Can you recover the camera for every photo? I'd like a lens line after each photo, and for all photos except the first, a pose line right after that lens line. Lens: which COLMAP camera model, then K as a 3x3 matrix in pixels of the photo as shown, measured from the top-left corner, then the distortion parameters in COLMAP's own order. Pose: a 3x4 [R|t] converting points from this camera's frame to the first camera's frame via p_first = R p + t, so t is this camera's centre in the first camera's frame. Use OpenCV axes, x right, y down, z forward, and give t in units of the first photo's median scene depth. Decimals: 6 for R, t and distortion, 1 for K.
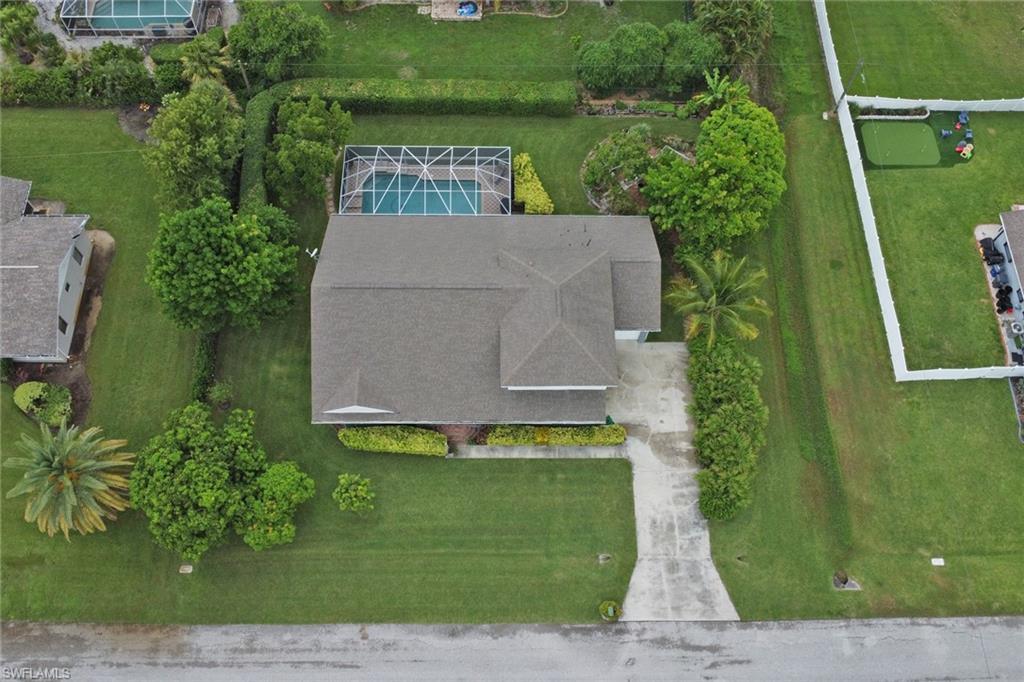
lens RADIAL K [[884.8, 0, 499.6], [0, 884.8, 345.4], [0, 0, 1]] dist [-0.006199, -0.054627]
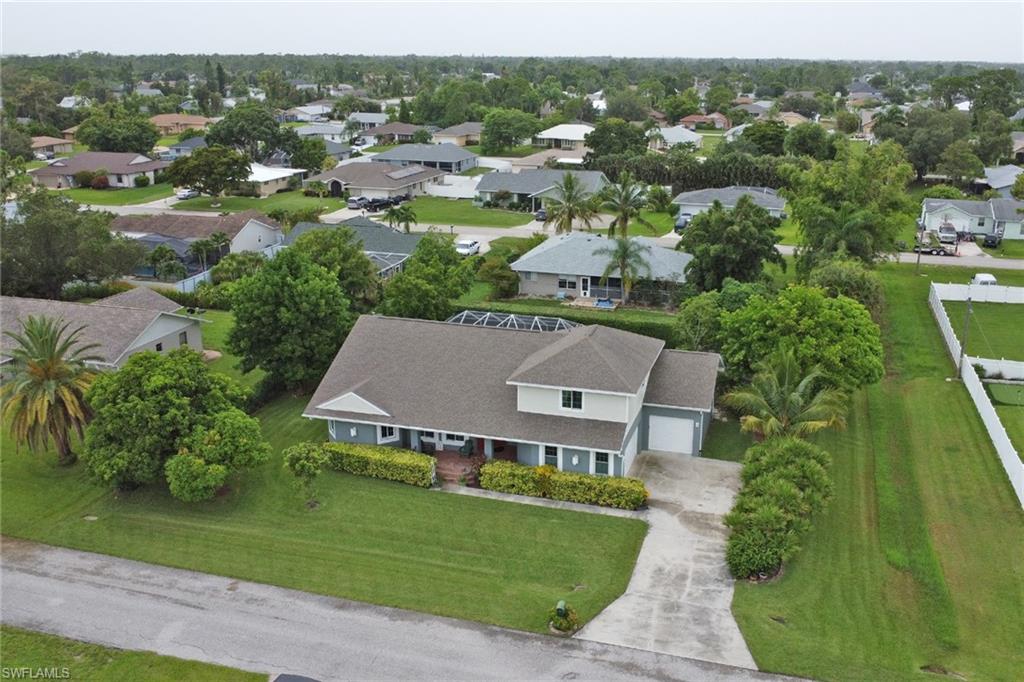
lens RADIAL K [[904.6, 0, 553.4], [0, 904.6, 340.7], [0, 0, 1]] dist [-0.015563, -0.024195]
pose [[0.961037, 0.071509, -0.267011, 0.283237], [-0.245629, 0.663976, -0.706259, 0.638999], [0.126785, 0.744327, 0.655670, 0.373100]]
